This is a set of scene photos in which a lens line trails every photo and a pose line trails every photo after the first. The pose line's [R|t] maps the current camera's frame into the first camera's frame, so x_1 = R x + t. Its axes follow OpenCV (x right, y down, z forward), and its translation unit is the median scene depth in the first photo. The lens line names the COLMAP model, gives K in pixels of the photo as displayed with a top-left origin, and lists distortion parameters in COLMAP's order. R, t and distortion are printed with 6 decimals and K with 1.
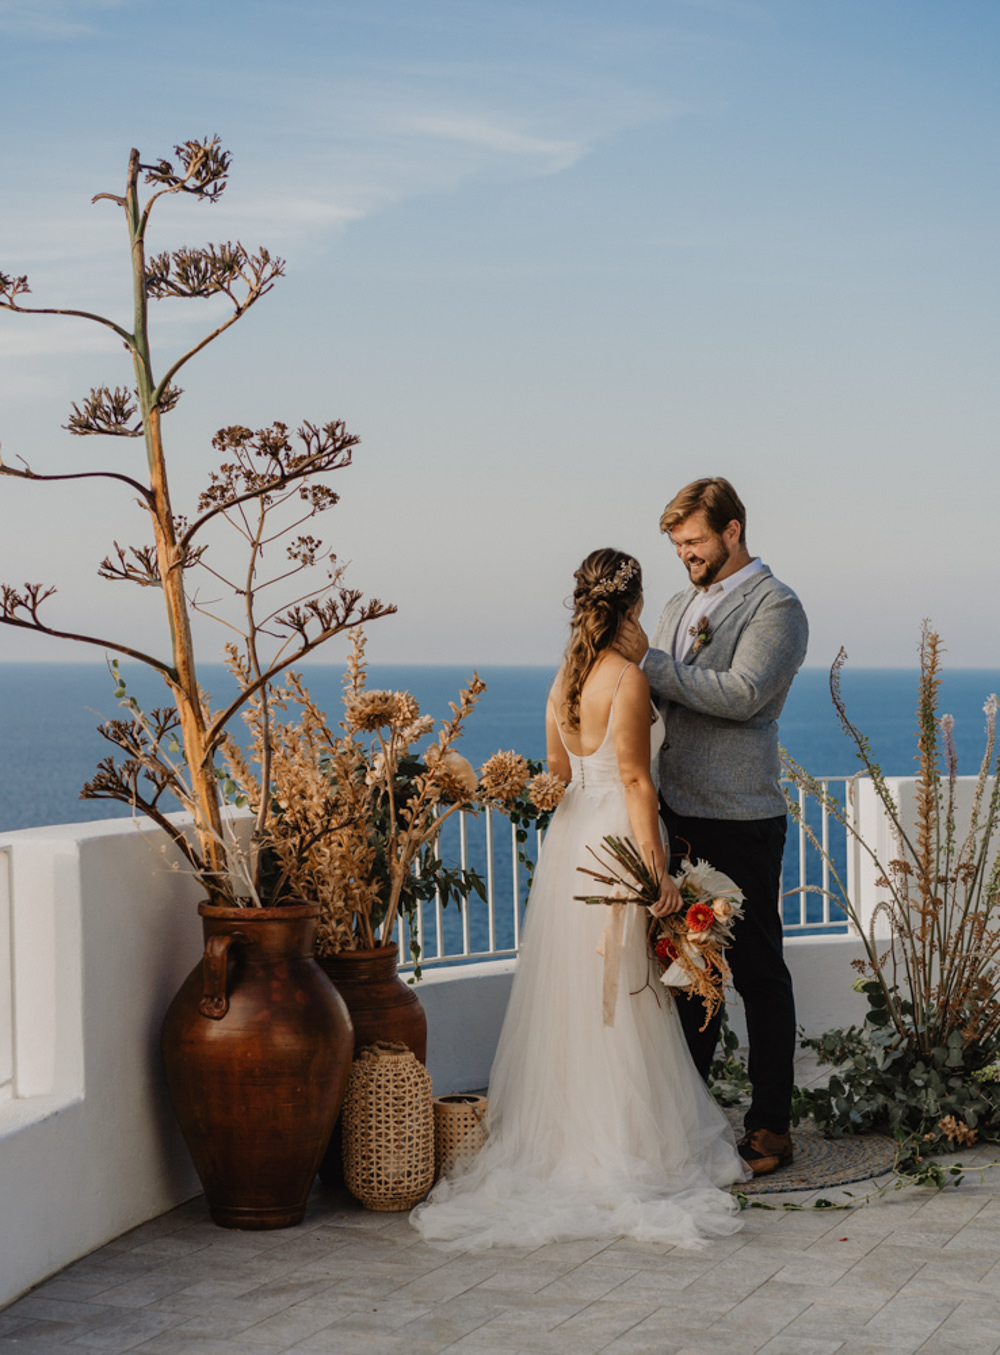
lens RADIAL K [[2532.0, 0, 500.0], [0, 2532.0, 677.5], [0, 0, 1]] dist [0.011825, 0.037526]
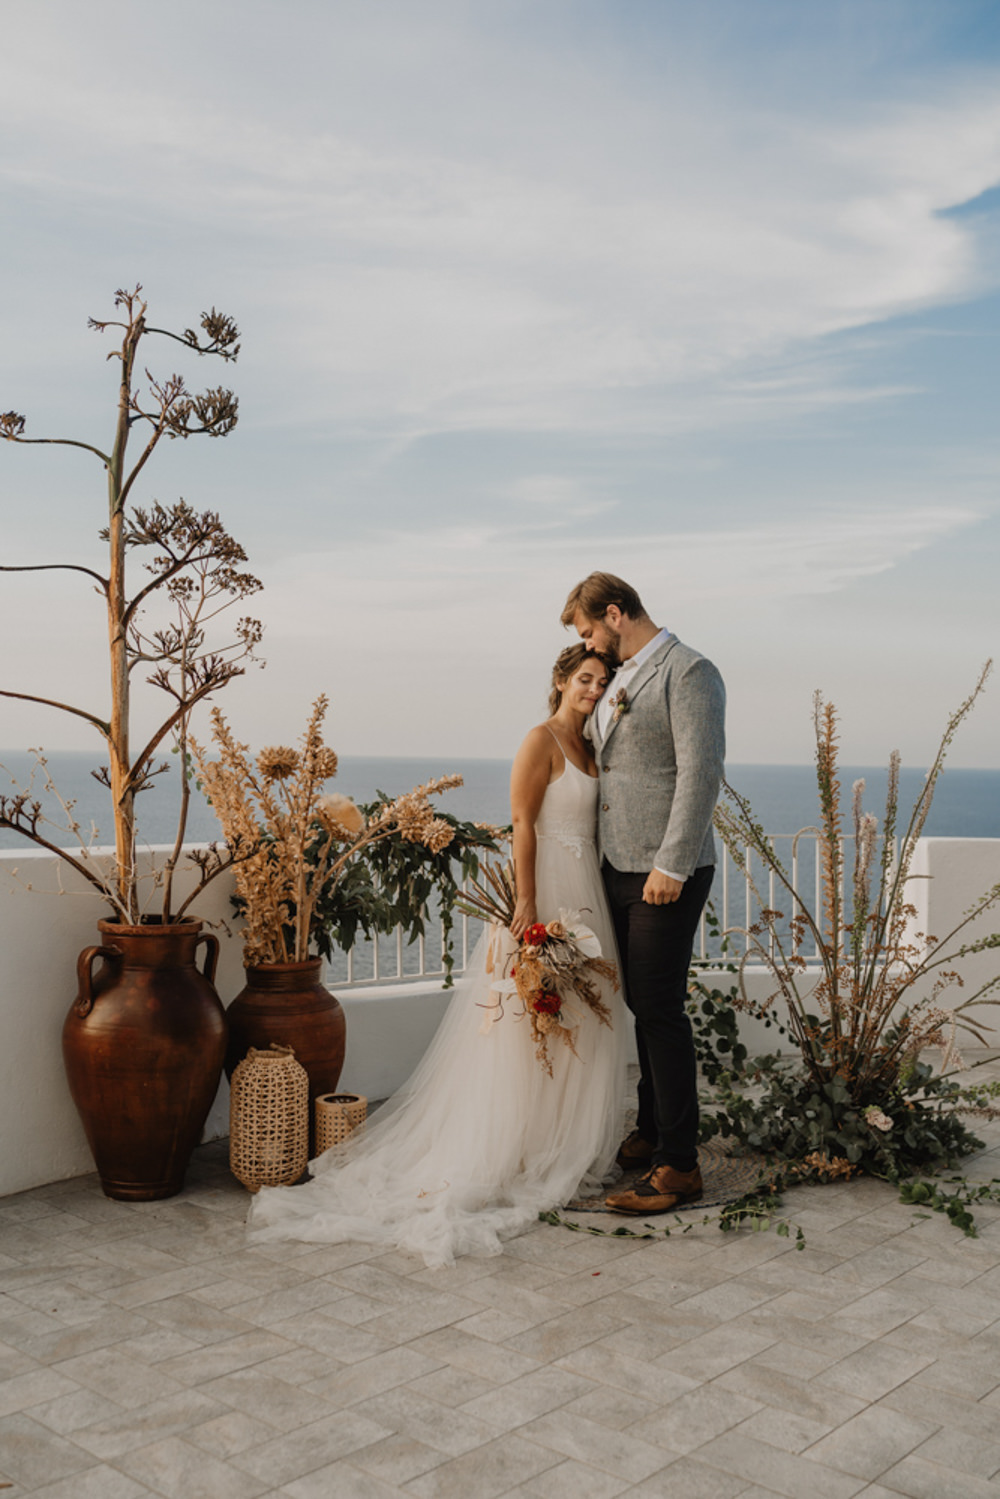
lens RADIAL K [[1464.4, 0, 466.8], [0, 1464.4, 731.6], [0, 0, 1]] dist [0.004258, 0.002514]
pose [[0.938317, 0.007013, -0.345705, 0.272792], [-0.016370, 0.999574, -0.024156, 0.014113], [0.345388, 0.028325, 0.938032, 0.393314]]
